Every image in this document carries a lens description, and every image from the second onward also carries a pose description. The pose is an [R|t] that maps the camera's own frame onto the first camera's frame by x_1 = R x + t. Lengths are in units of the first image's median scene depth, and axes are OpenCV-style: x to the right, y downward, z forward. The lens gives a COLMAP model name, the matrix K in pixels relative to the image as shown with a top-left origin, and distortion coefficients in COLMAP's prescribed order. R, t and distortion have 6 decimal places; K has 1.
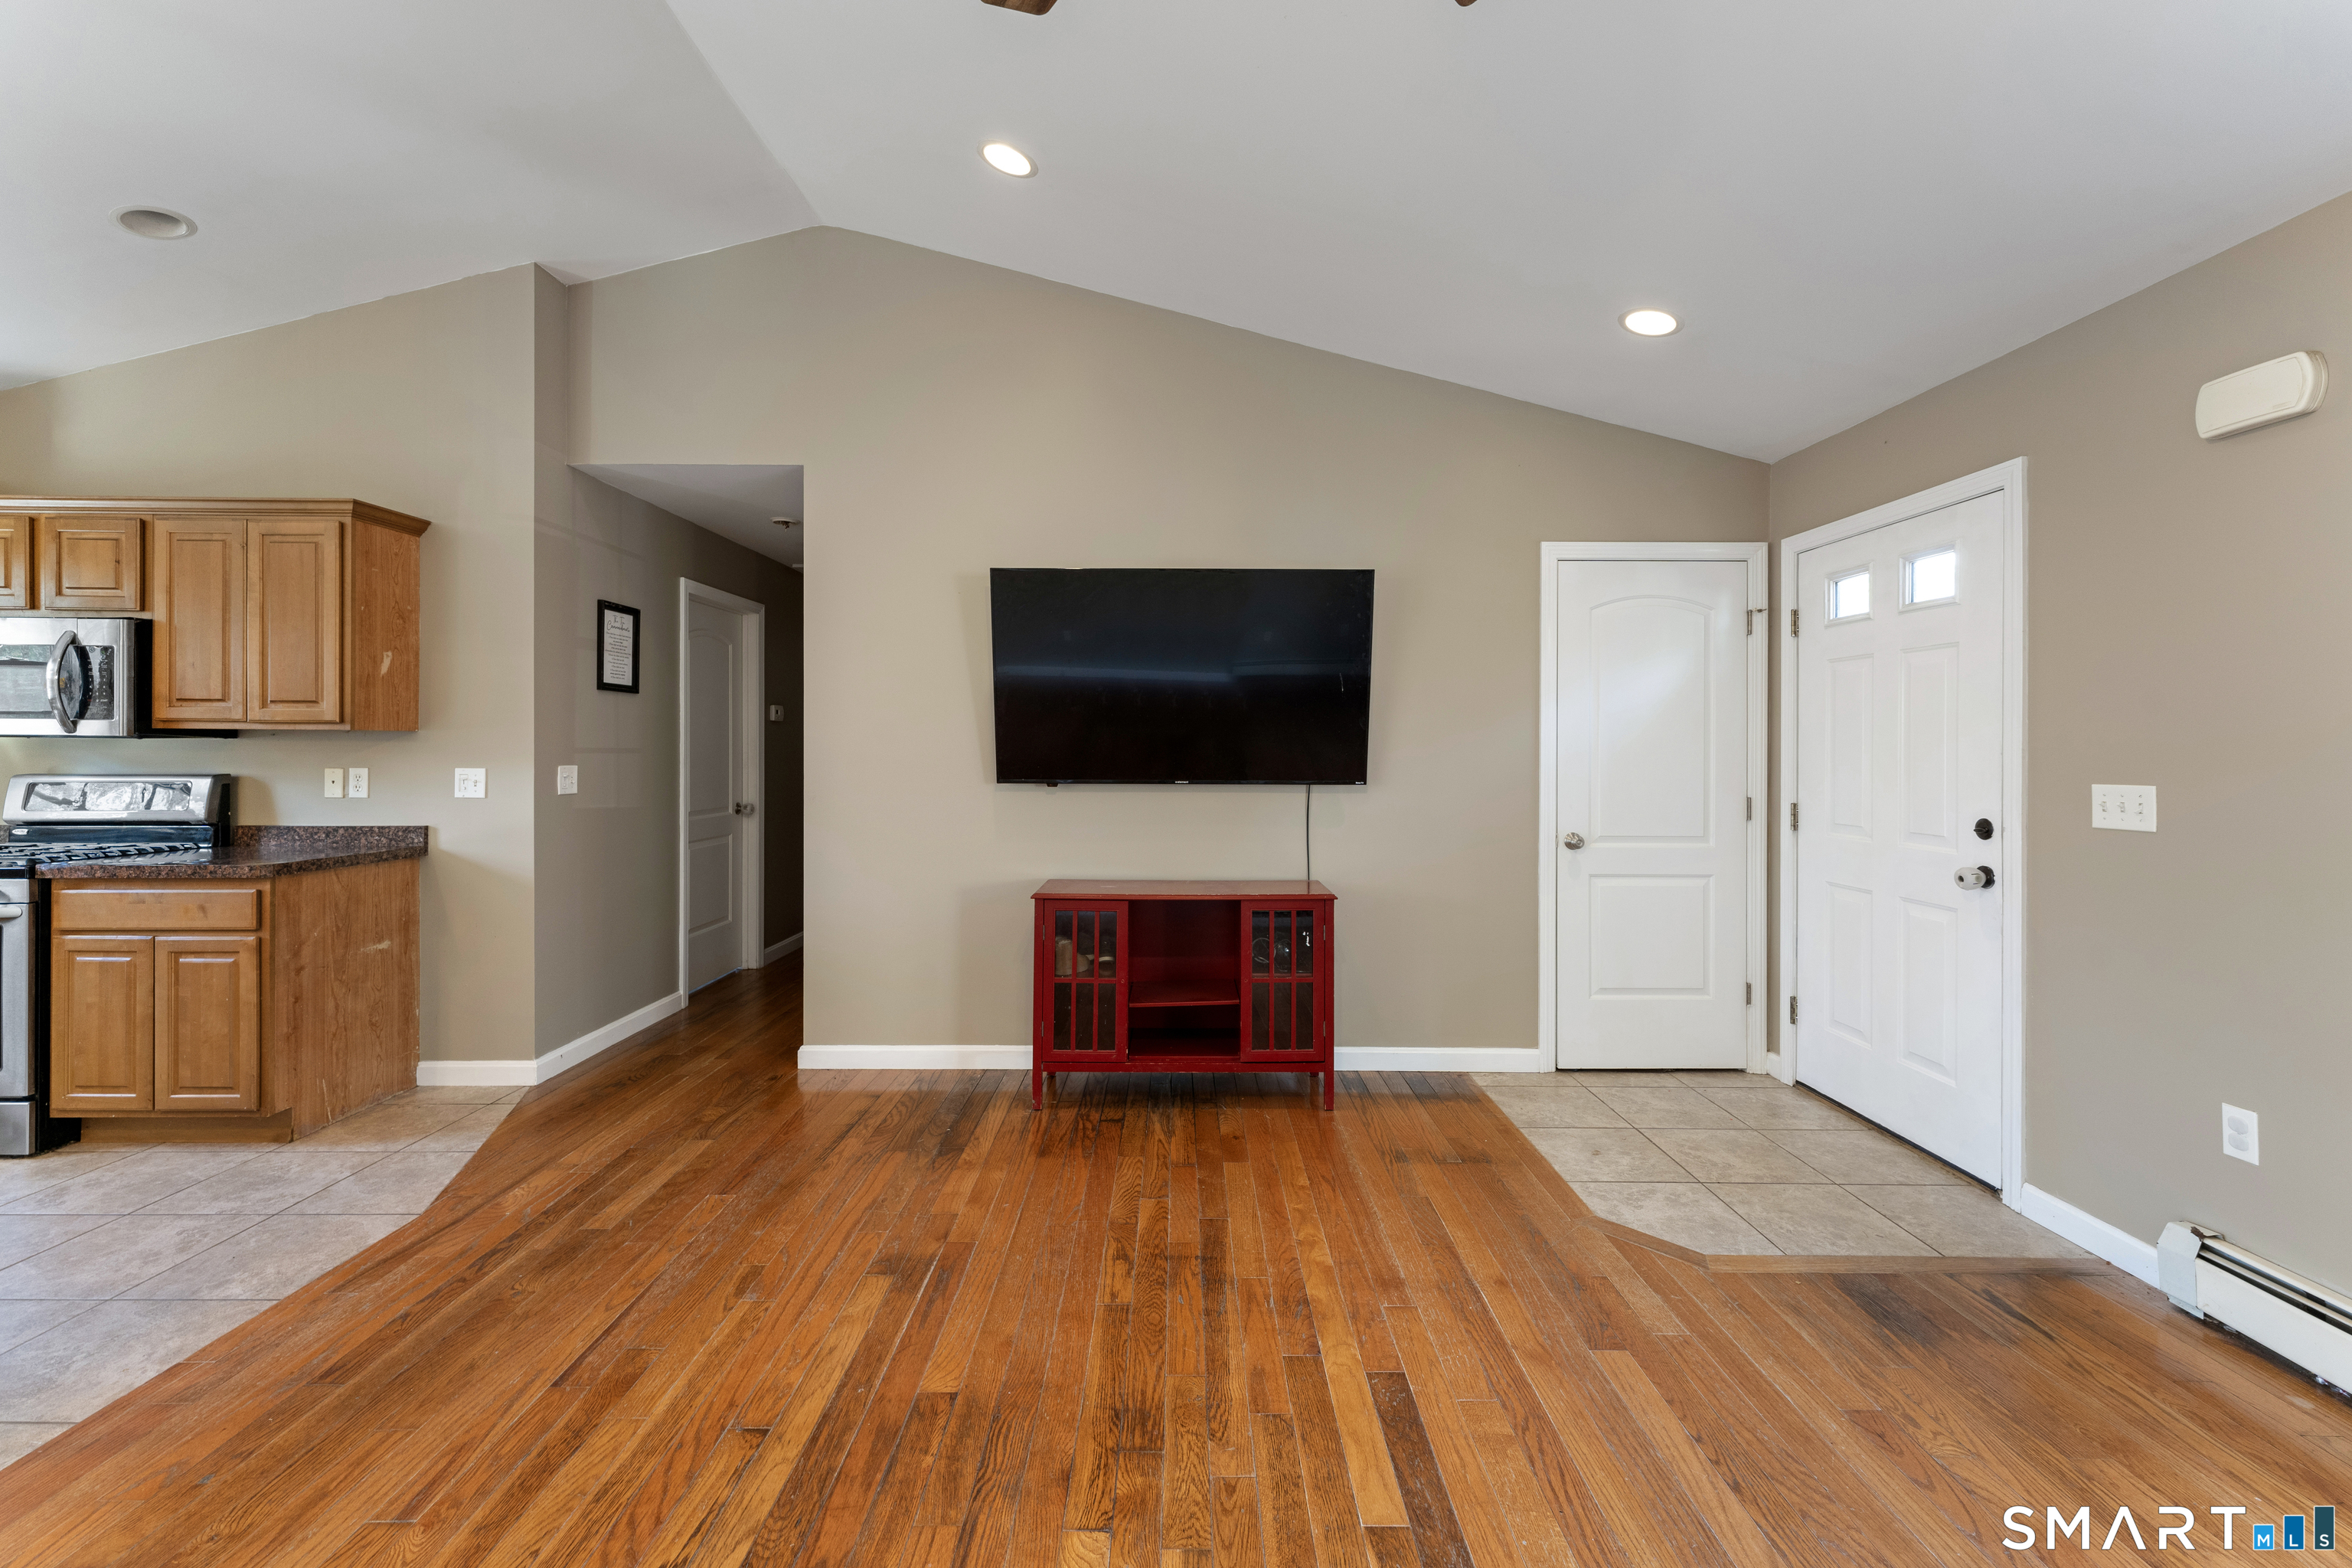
lens RADIAL K [[949.7, 0, 1182.7], [0, 949.7, 751.7], [0, 0, 1]] dist [0.000296, 0.000123]
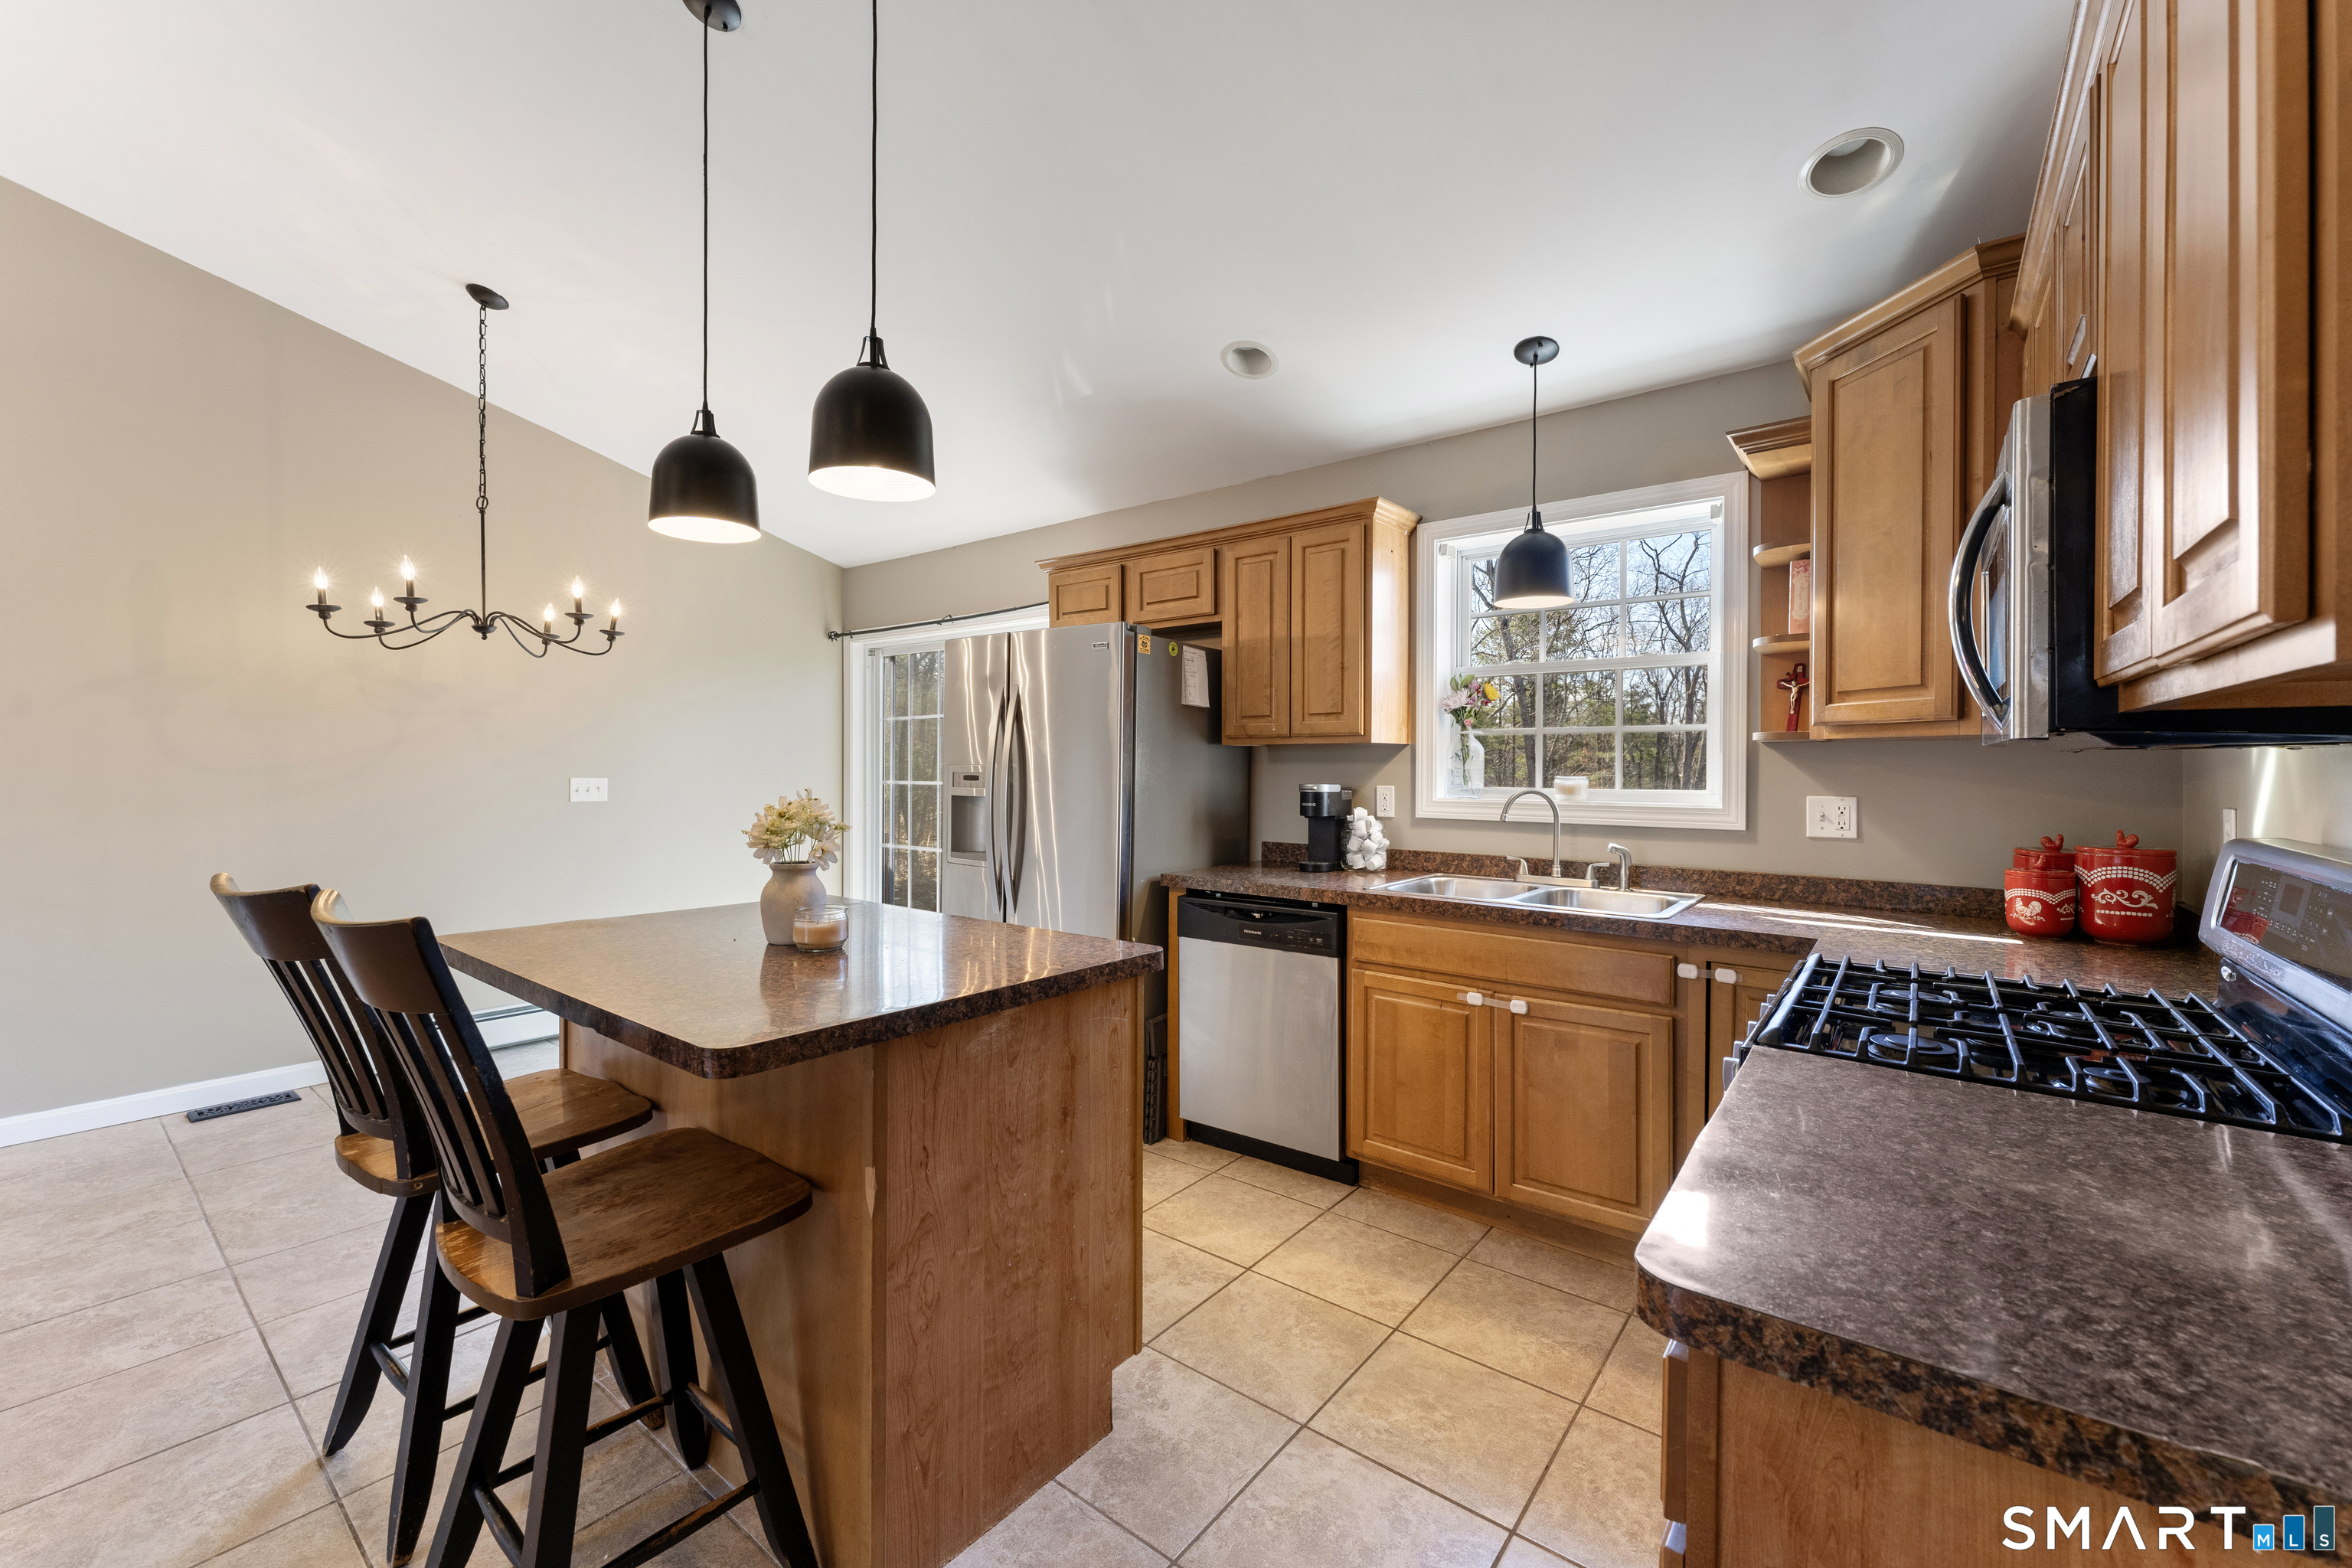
lens RADIAL K [[943.5, 0, 1177.9], [0, 943.5, 769.5], [0, 0, 1]] dist [-0.001490, -0.000138]
pose [[-0.625019, -0.003485, -0.780602, -0.647375], [-0.011079, 0.999929, 0.004407, -0.003367], [0.780531, 0.011403, -0.625013, 0.959450]]
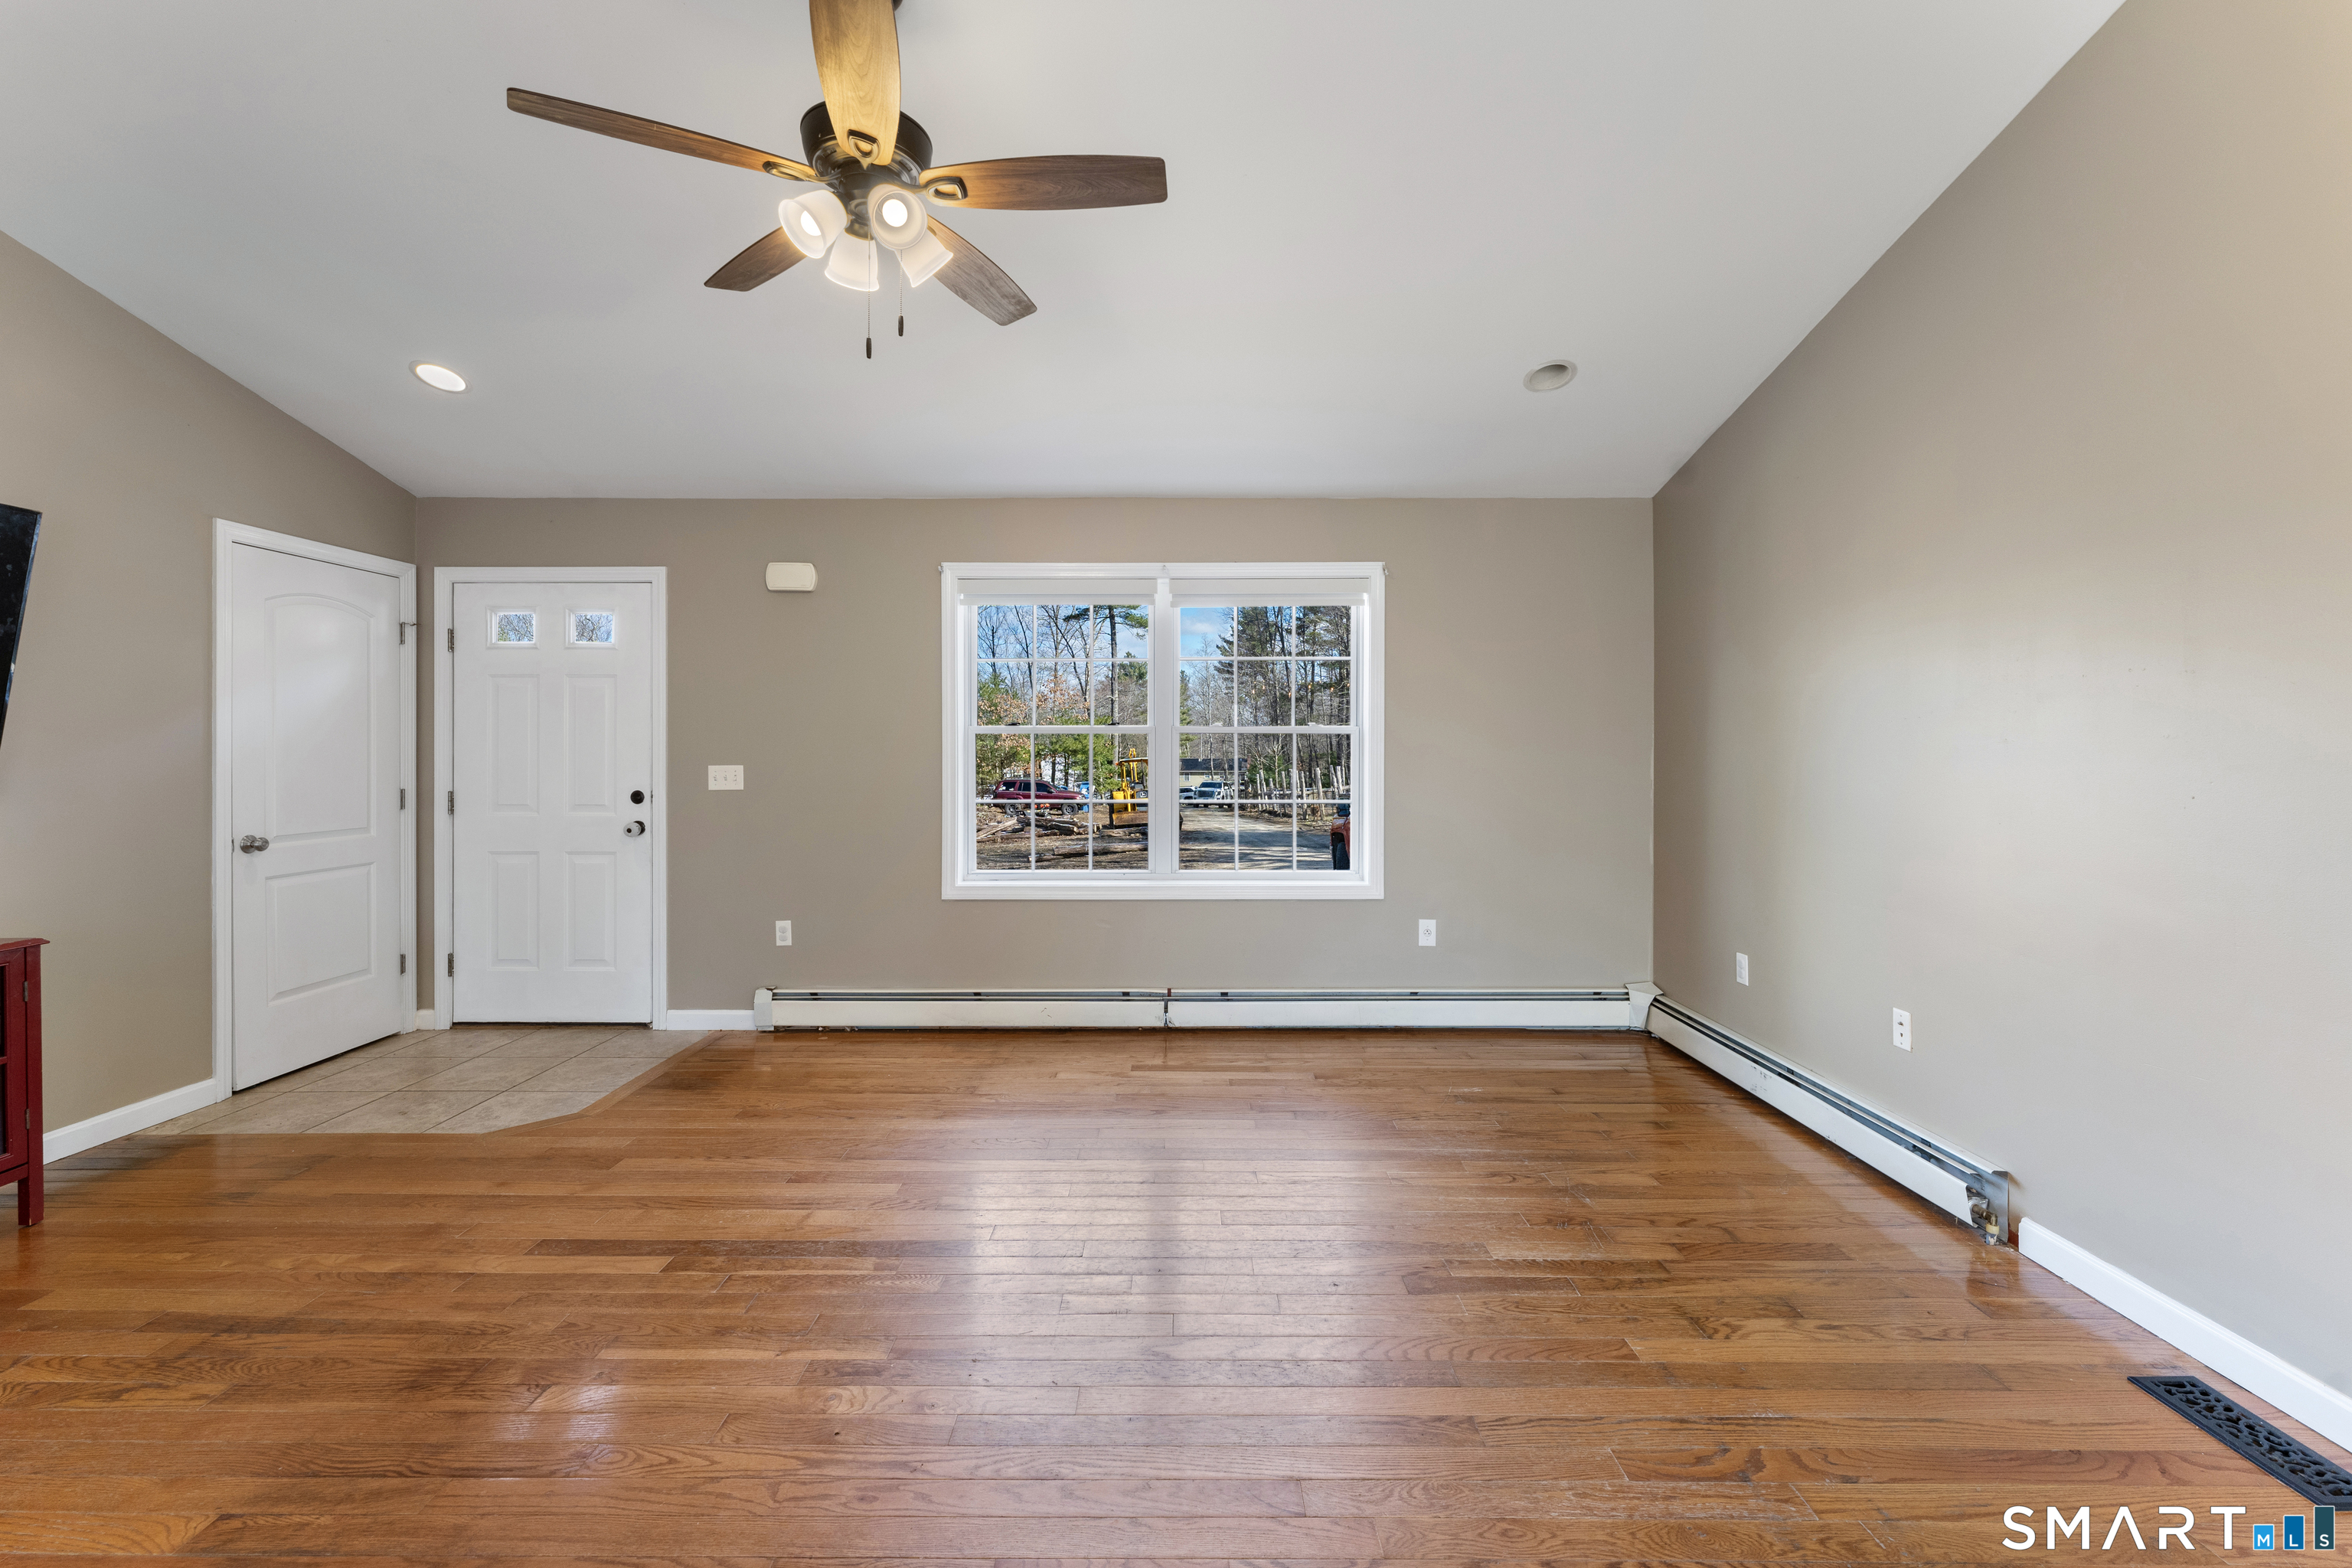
lens RADIAL K [[957.5, 0, 1185.3], [0, 957.5, 738.0], [0, 0, 1]] dist [-0.000507, -0.000002]
pose [[-0.000136, 0.007768, 0.999970, -0.628265], [0.003178, 0.999965, -0.007767, -0.000458], [-0.999995, 0.003177, -0.000160, 0.086182]]
